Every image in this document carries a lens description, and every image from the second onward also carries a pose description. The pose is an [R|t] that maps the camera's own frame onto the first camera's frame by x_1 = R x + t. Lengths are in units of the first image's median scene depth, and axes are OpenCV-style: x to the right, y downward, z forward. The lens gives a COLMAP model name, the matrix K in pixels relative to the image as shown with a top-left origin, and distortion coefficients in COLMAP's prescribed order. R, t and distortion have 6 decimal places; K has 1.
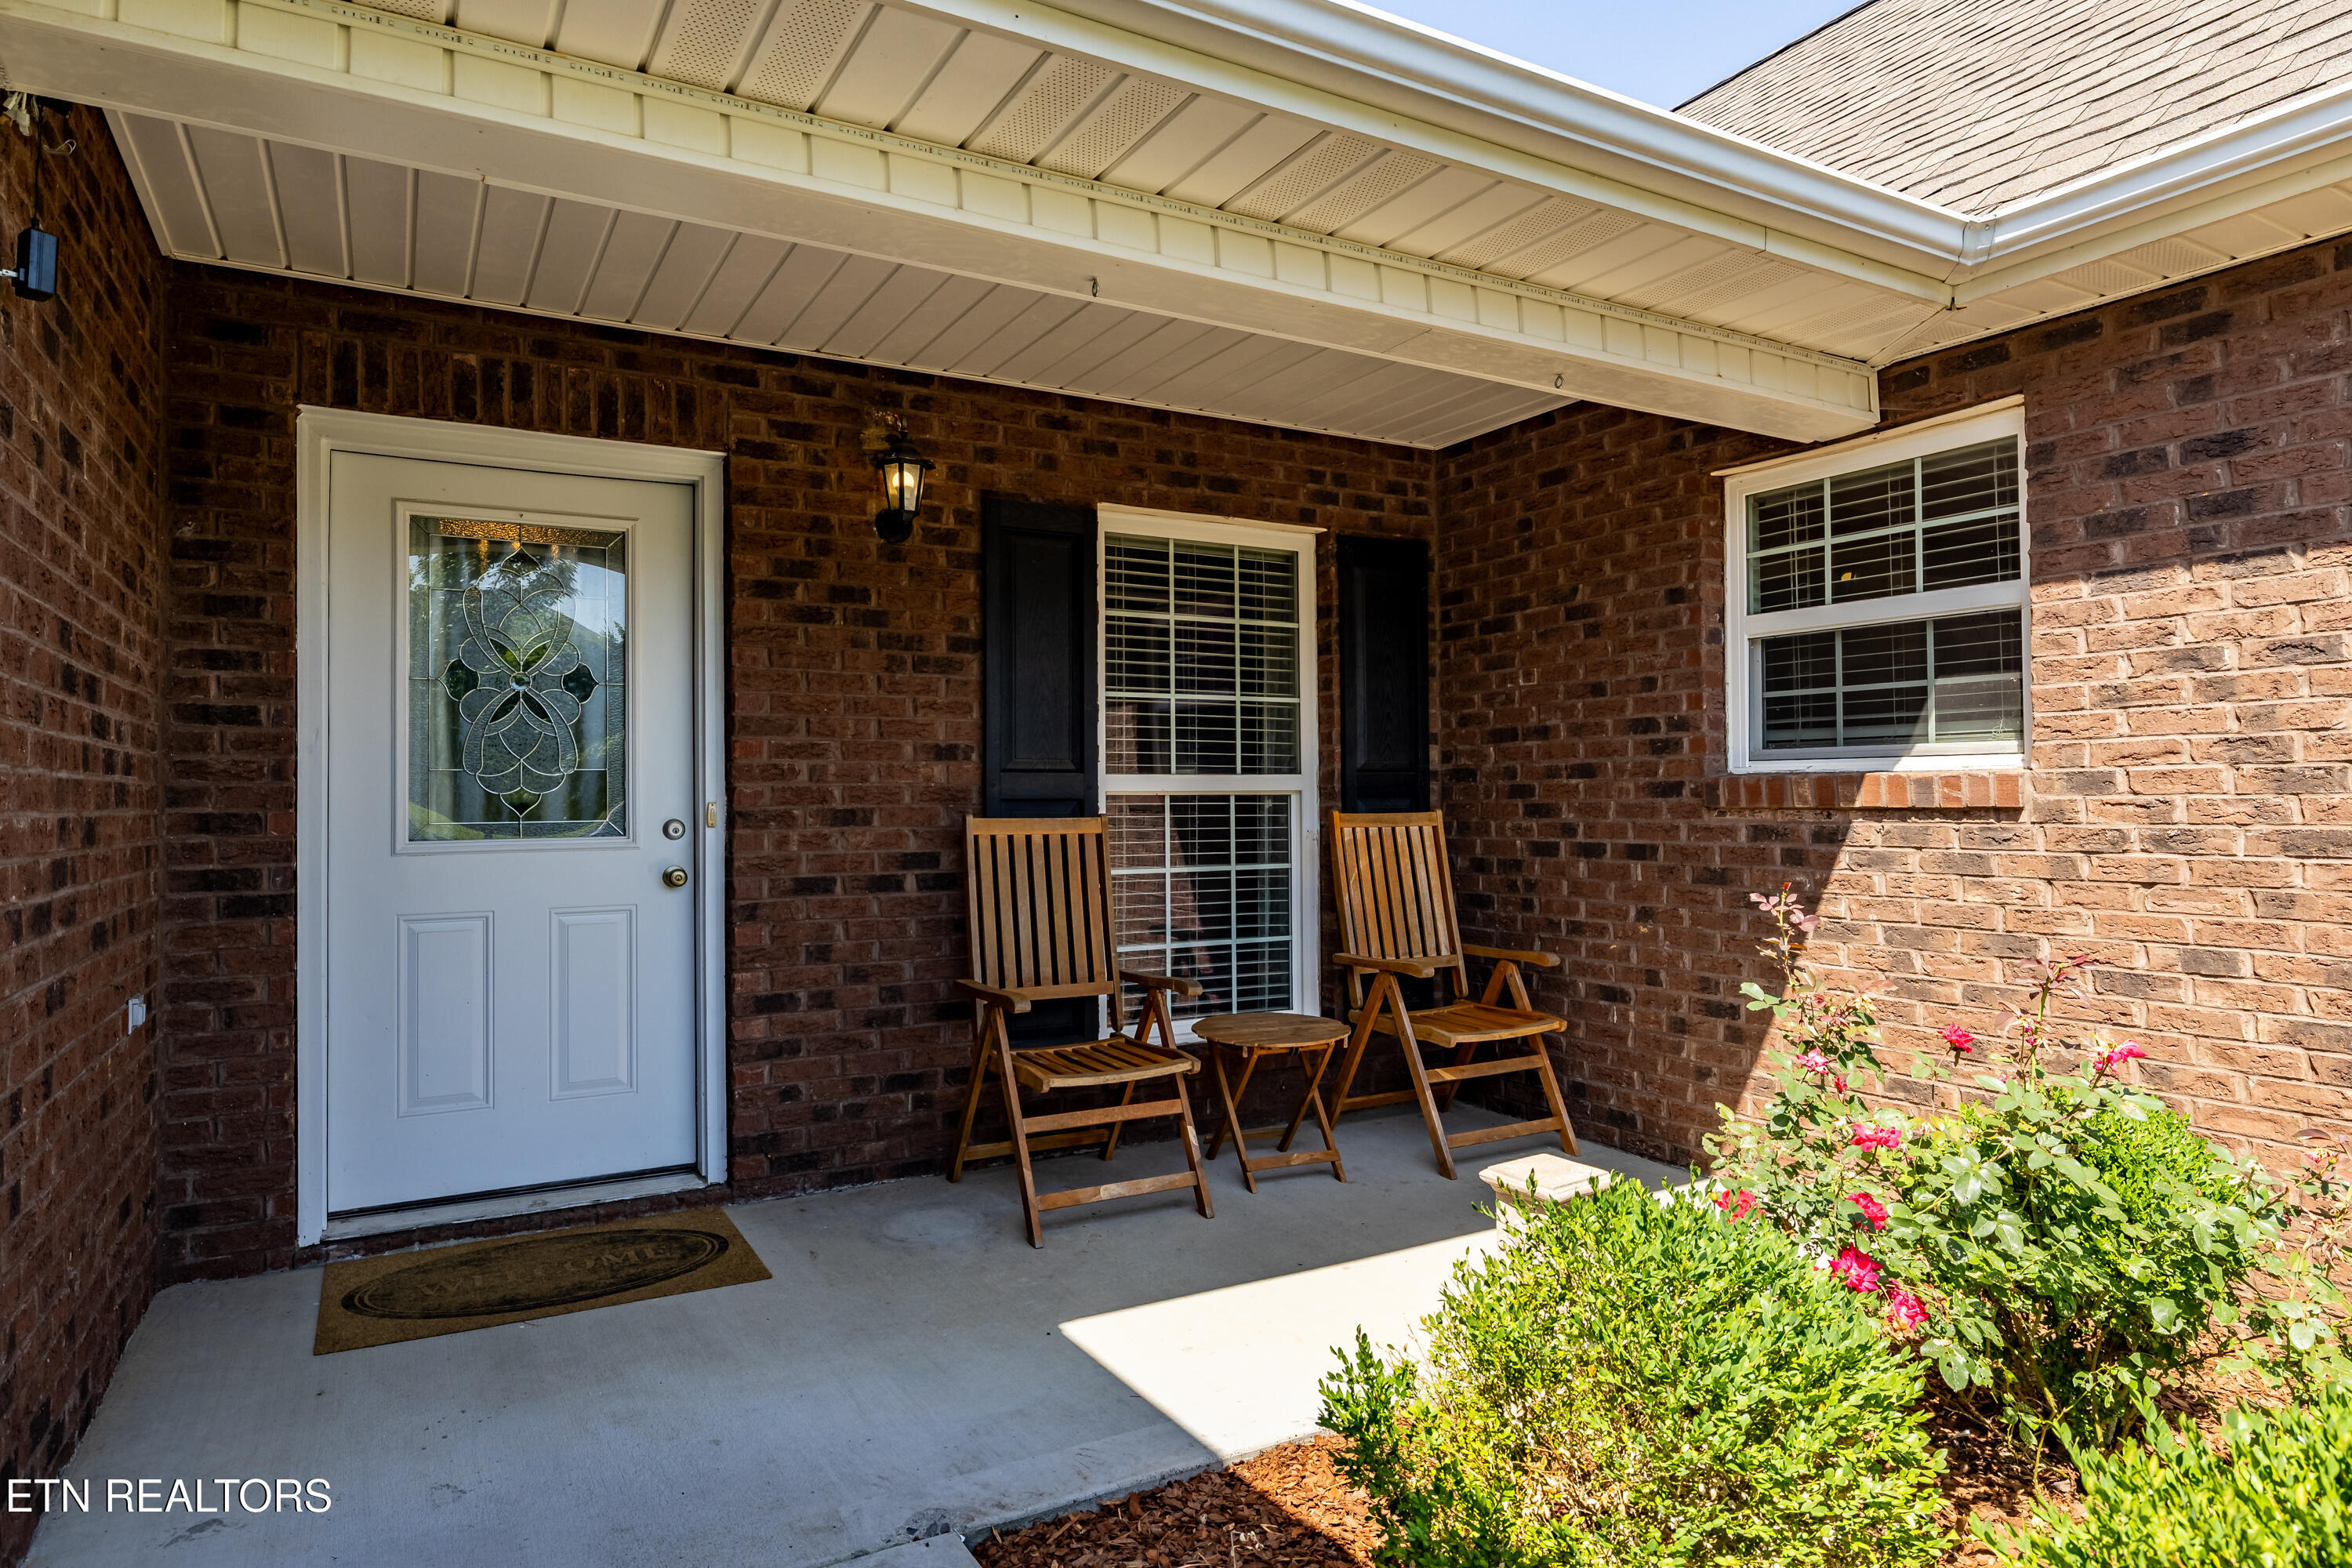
lens RADIAL K [[1375.3, 0, 1186.3], [0, 1375.3, 783.2], [0, 0, 1]] dist [0.000550, -0.001729]
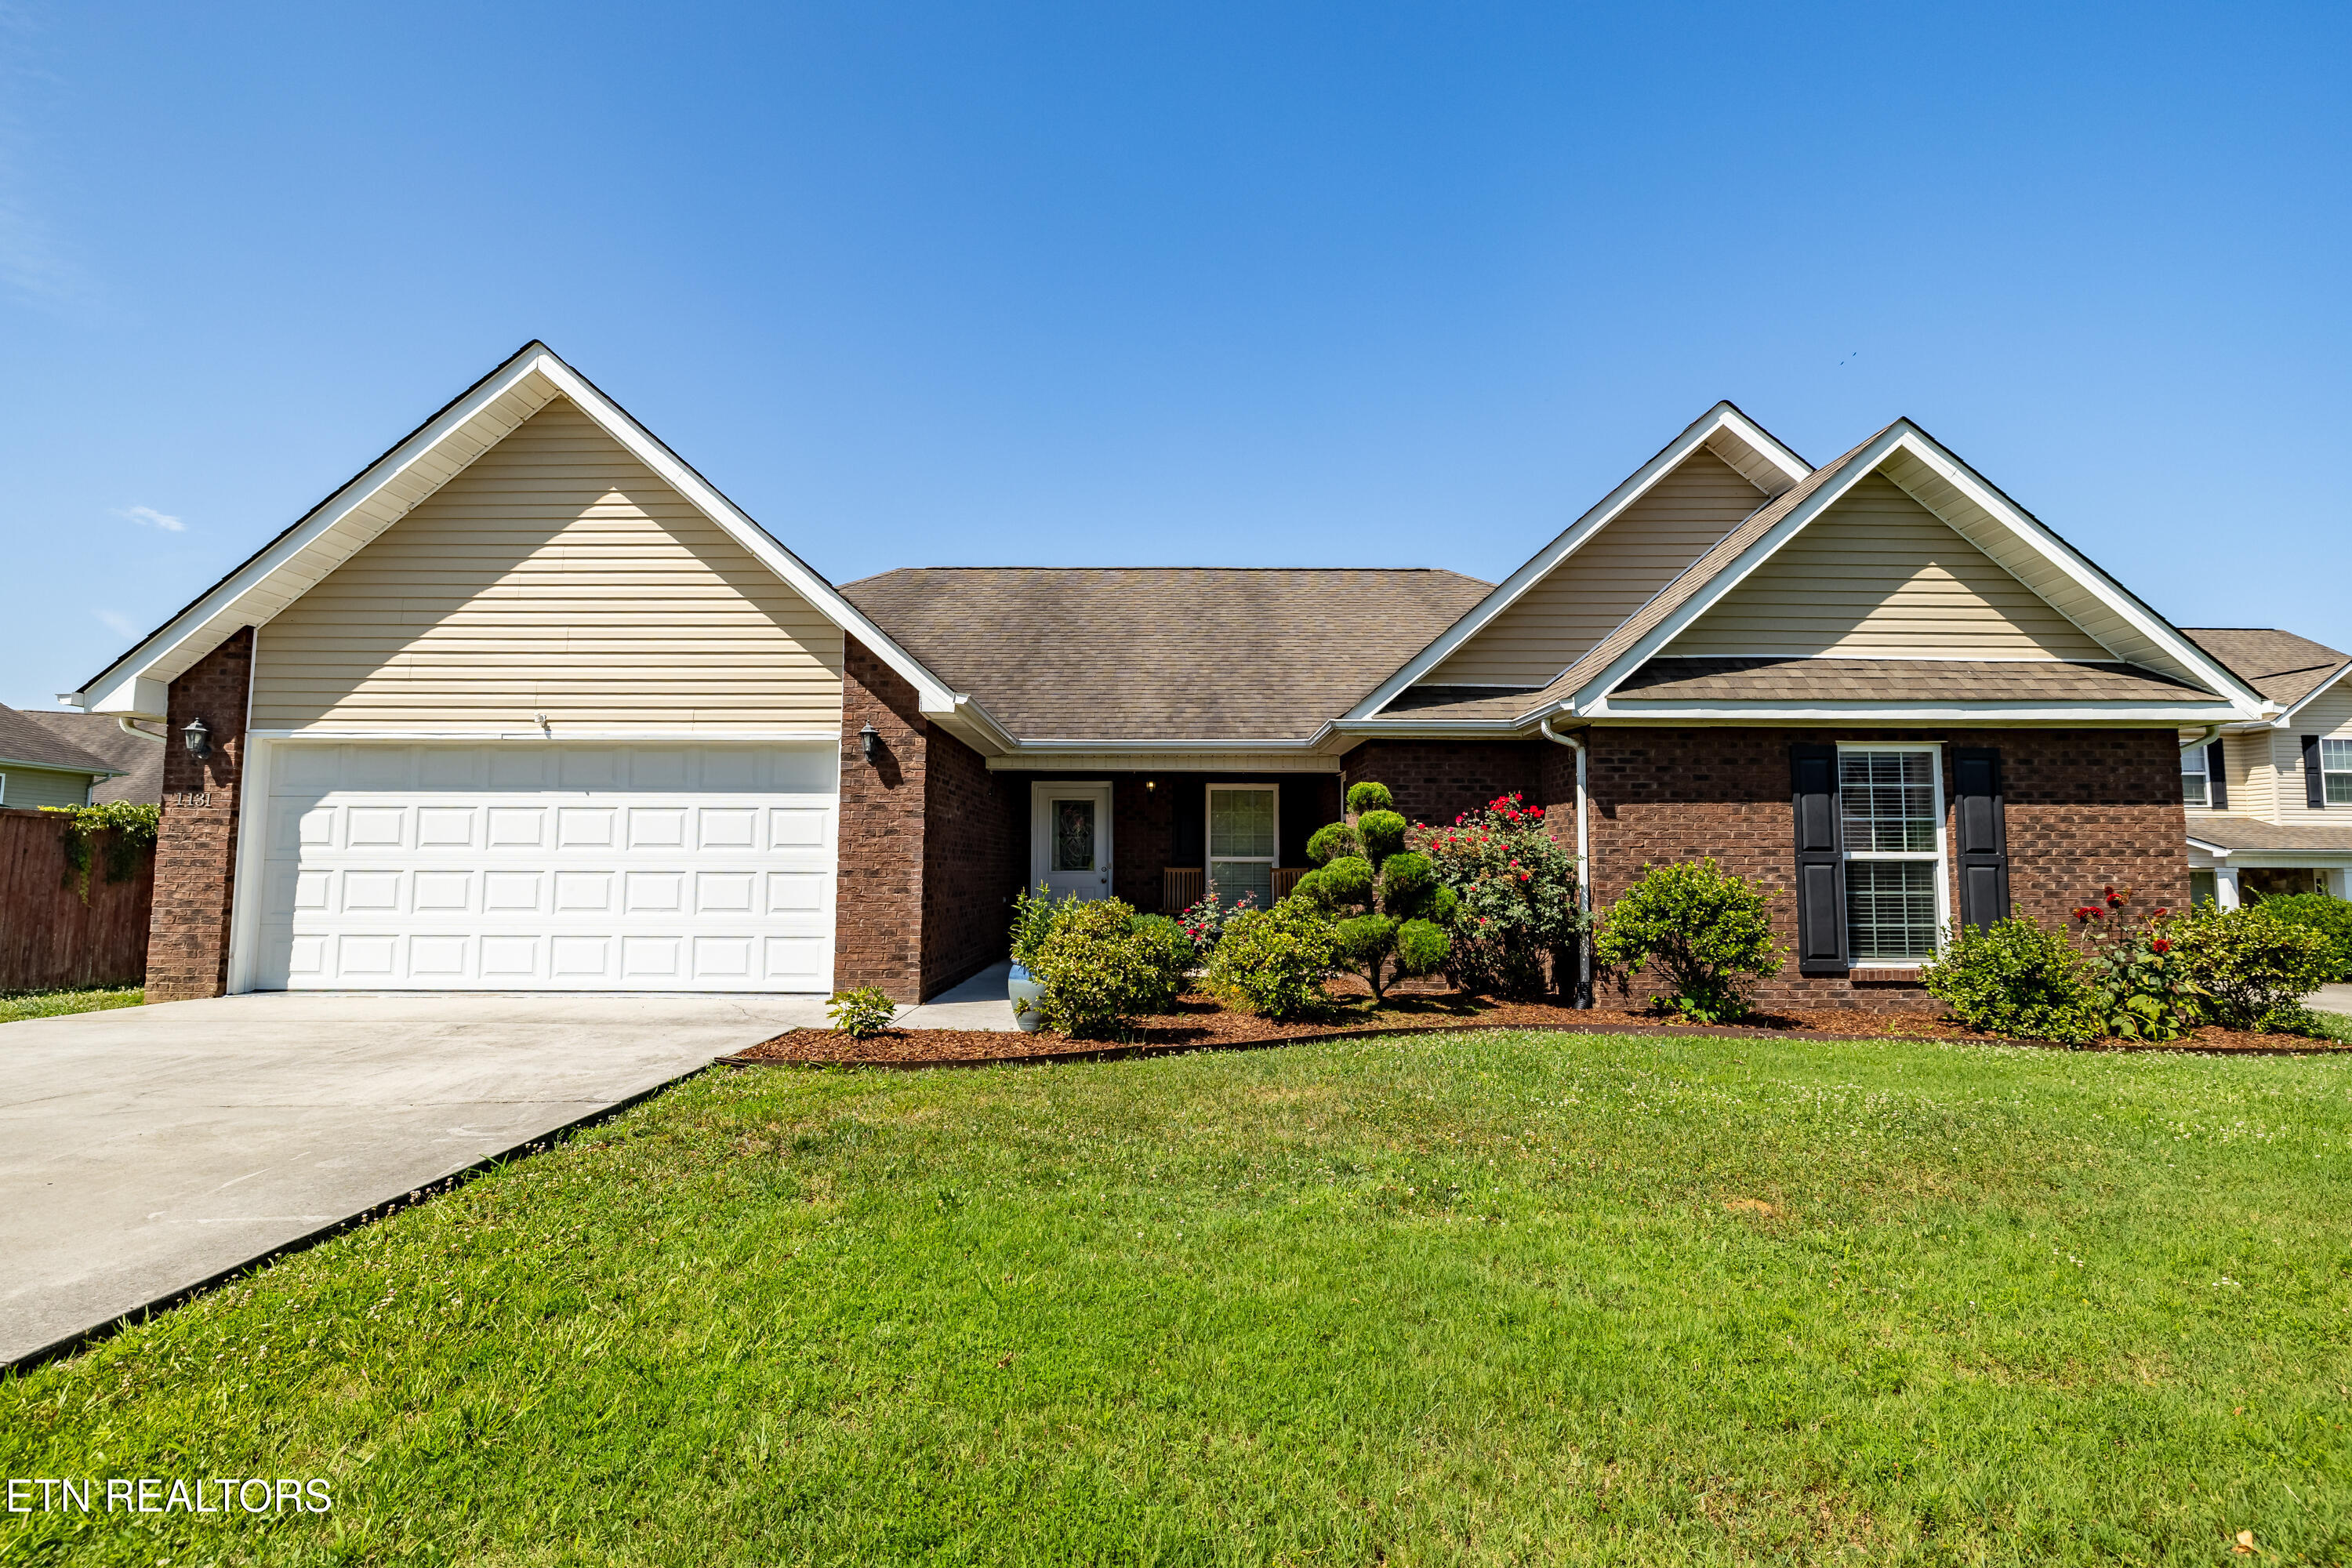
lens RADIAL K [[1098.4, 0, 1175.4], [0, 1098.4, 776.6], [0, 0, 1]] dist [-0.005239, -0.000414]
pose [[0.865299, -0.032522, -0.500199, 1.597914], [-0.003360, 0.997494, -0.070669, -0.014310], [0.501244, 0.062830, 0.863022, -1.919067]]
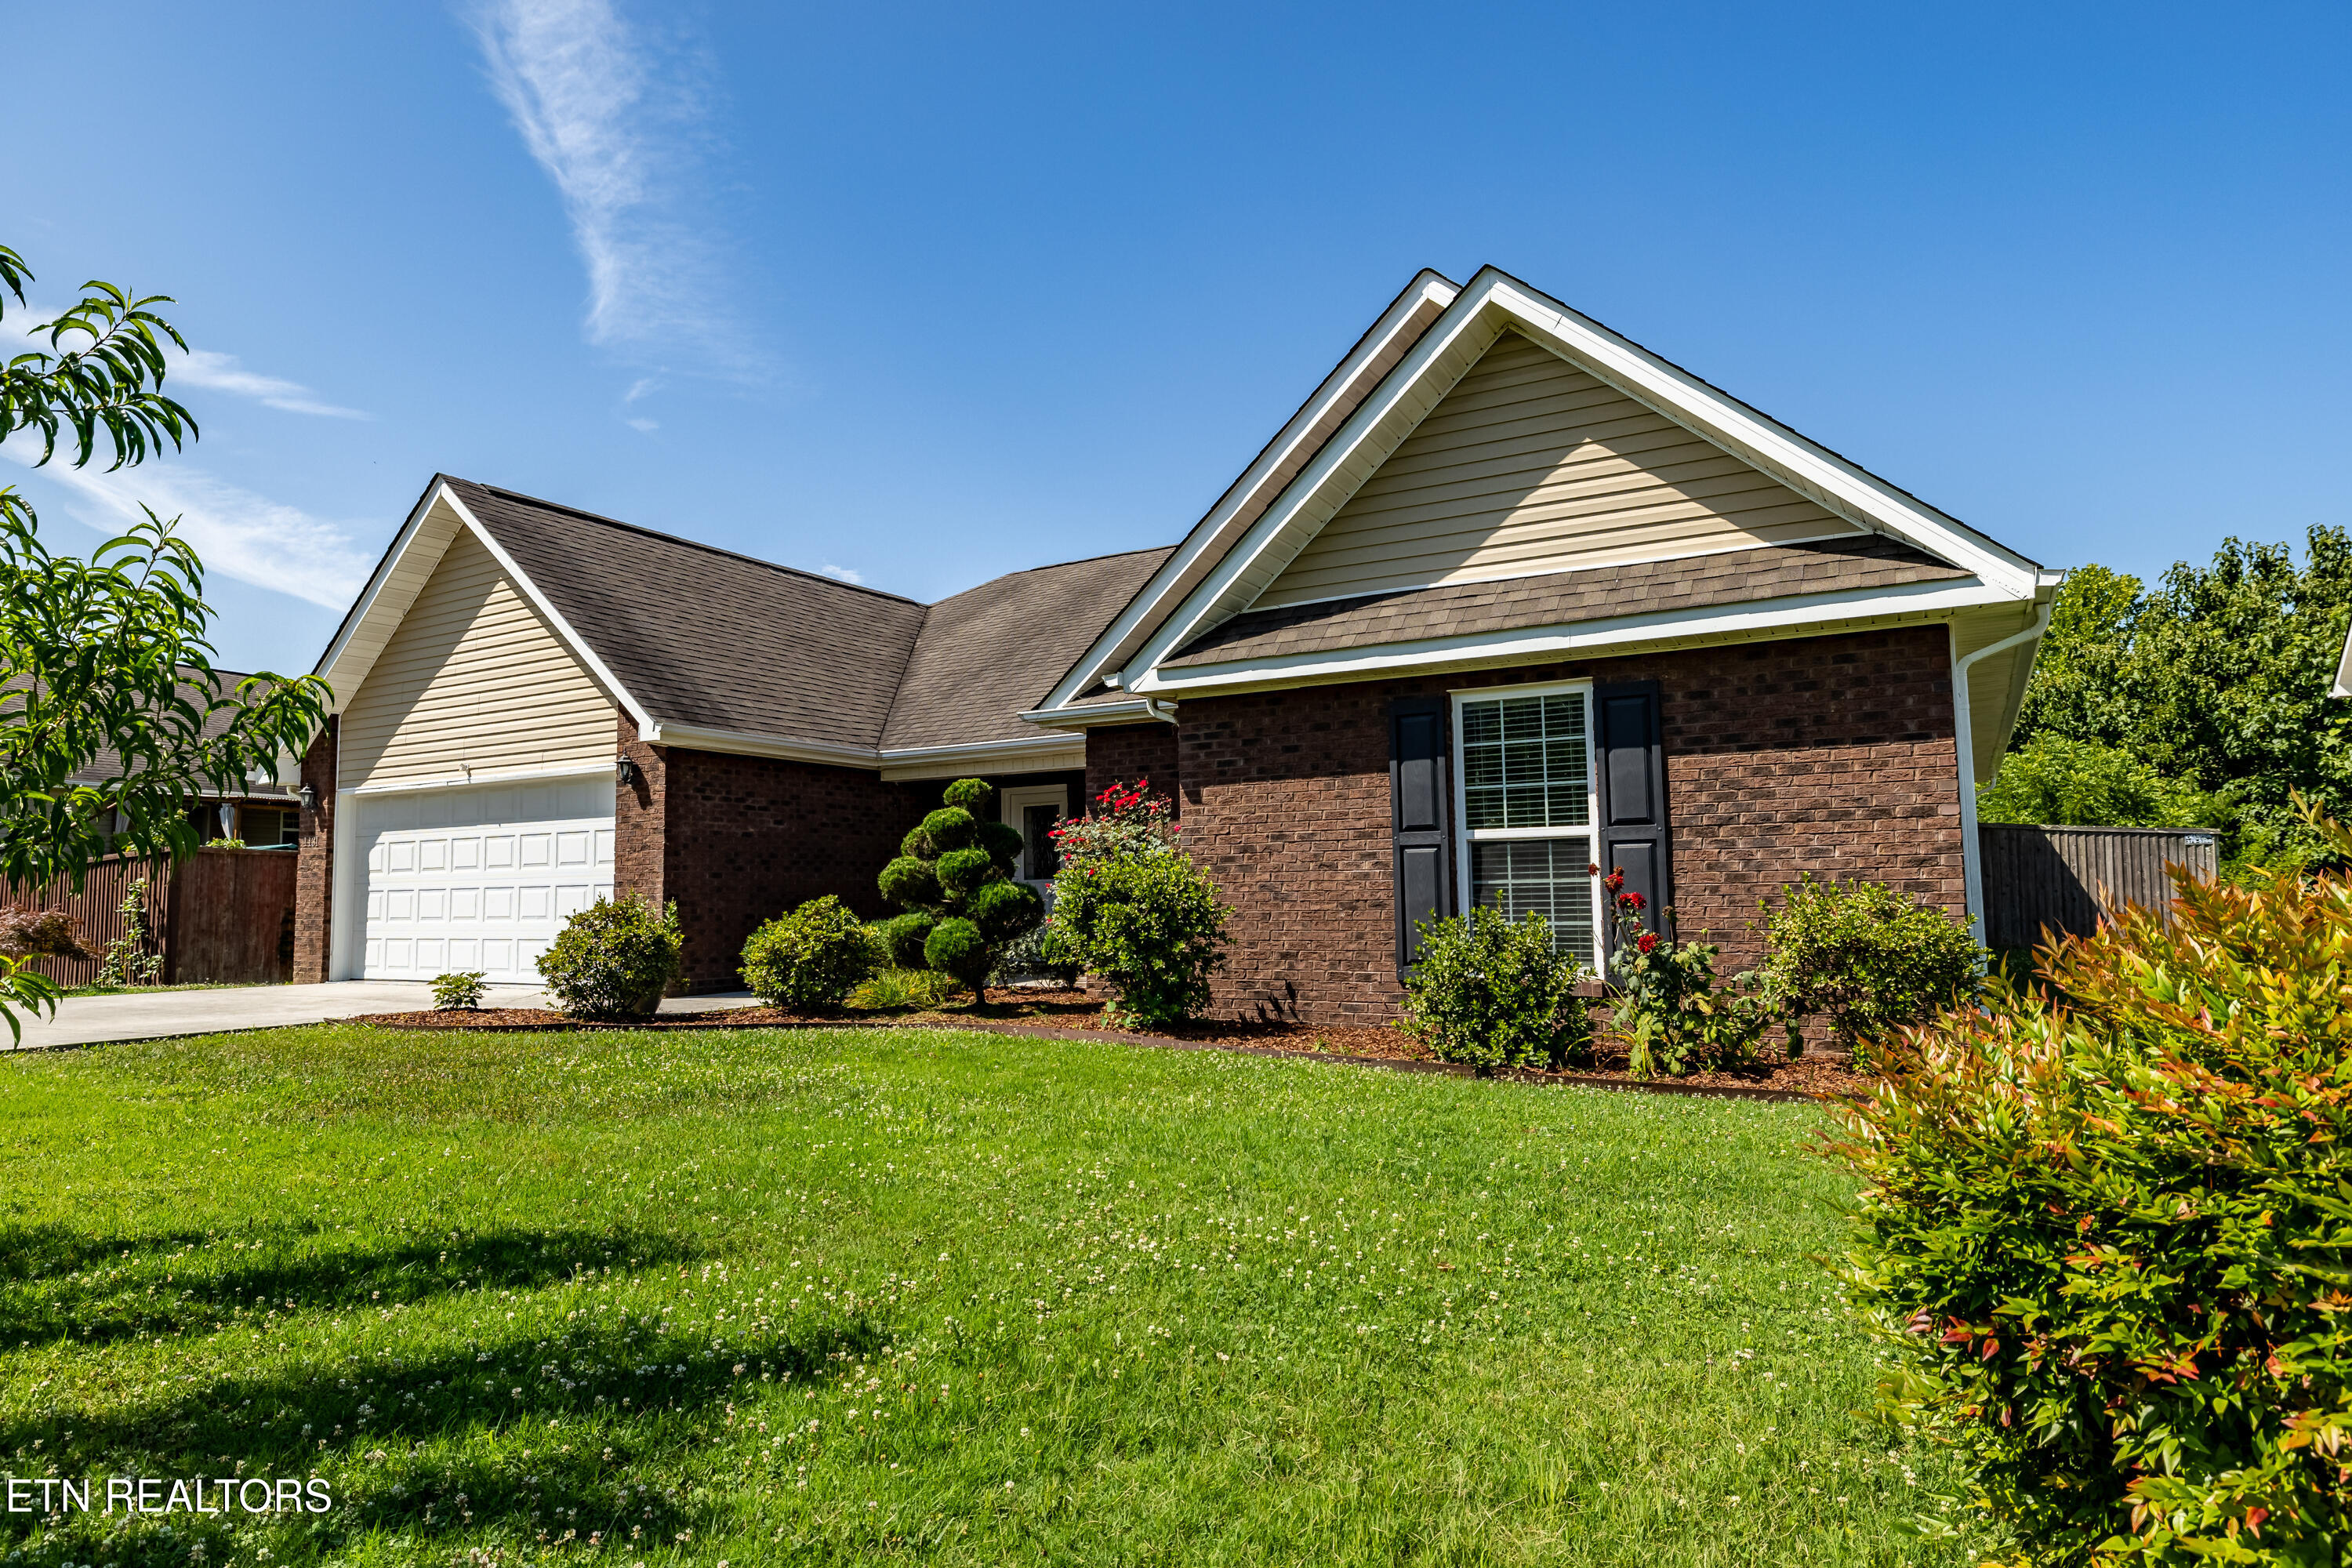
lens RADIAL K [[1375.3, 0, 1176.5], [0, 1375.3, 784.0], [0, 0, 1]] dist [0.000550, -0.001729]
pose [[0.488775, -0.069837, -0.869610, 3.403139], [0.024589, 0.997498, -0.066287, 0.038729], [0.872063, 0.011016, 0.489269, -0.746717]]
